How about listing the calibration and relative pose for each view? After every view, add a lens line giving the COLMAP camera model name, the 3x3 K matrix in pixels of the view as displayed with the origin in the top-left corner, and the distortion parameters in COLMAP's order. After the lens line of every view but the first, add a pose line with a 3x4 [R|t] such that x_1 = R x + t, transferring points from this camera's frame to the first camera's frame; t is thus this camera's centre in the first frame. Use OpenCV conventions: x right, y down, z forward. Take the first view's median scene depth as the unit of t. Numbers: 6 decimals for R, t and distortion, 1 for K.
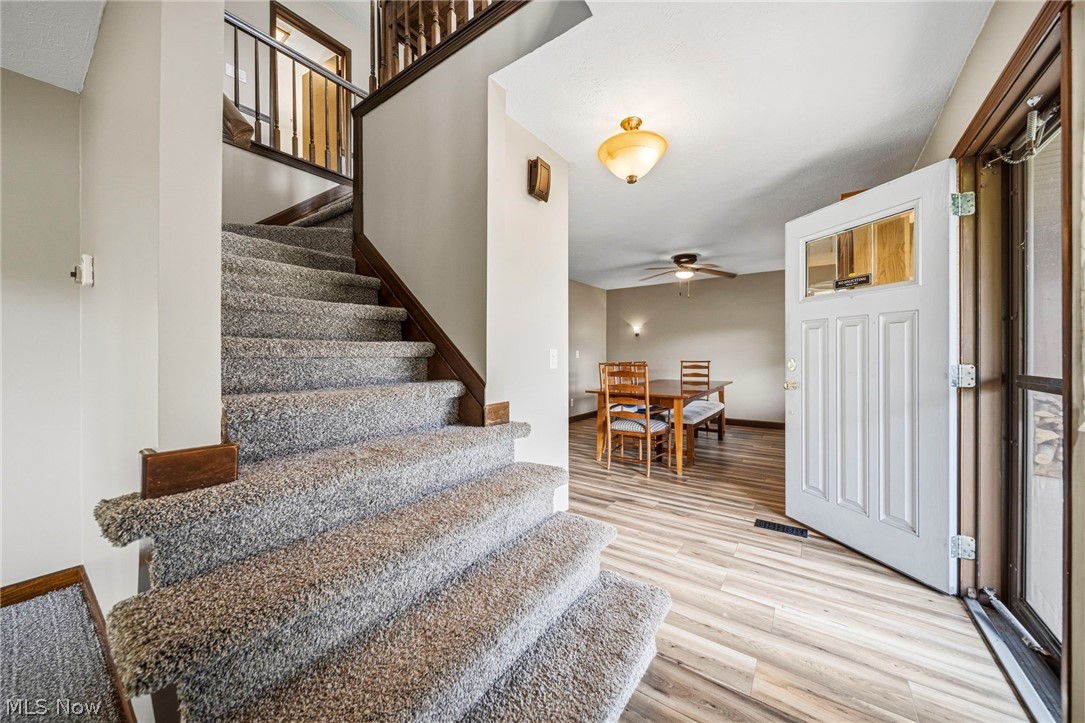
lens RADIAL K [[380.7, 0, 544.7], [0, 380.7, 357.9], [0, 0, 1]] dist [-0.000973, -0.000047]
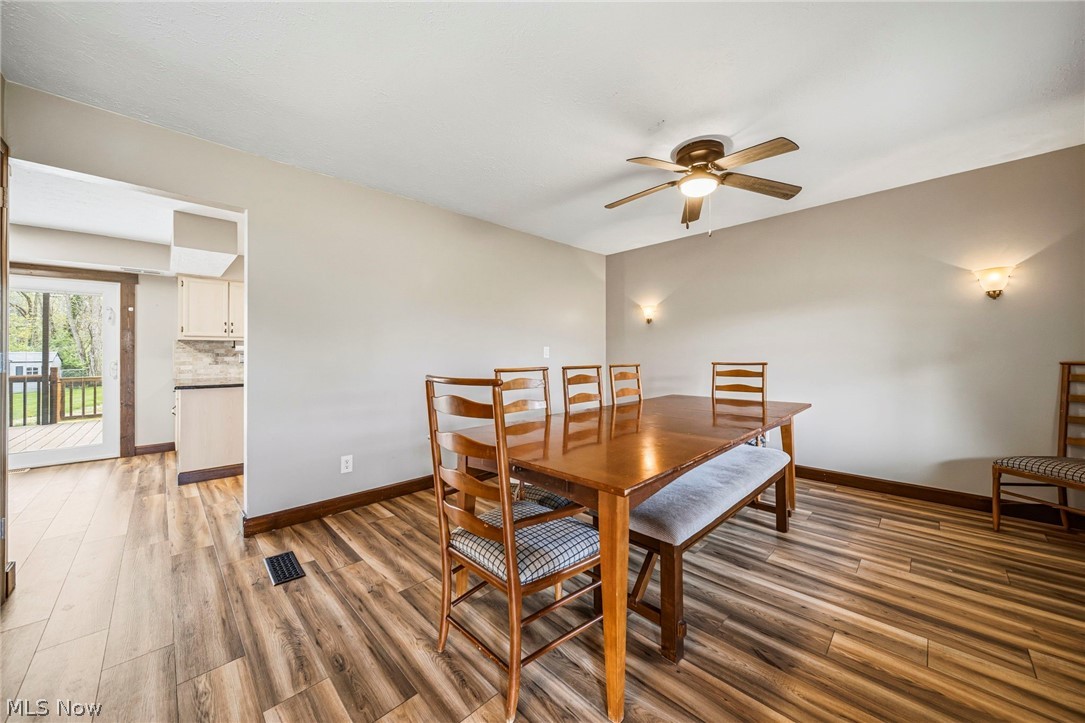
lens RADIAL K [[380.7, 0, 537.9], [0, 380.7, 359.8], [0, 0, 1]] dist [-0.000973, -0.000047]
pose [[0.984376, -0.000354, -0.176082, 0.208944], [0.001634, 0.999973, 0.007122, -0.000560], [0.176074, -0.007298, 0.984350, 0.409401]]
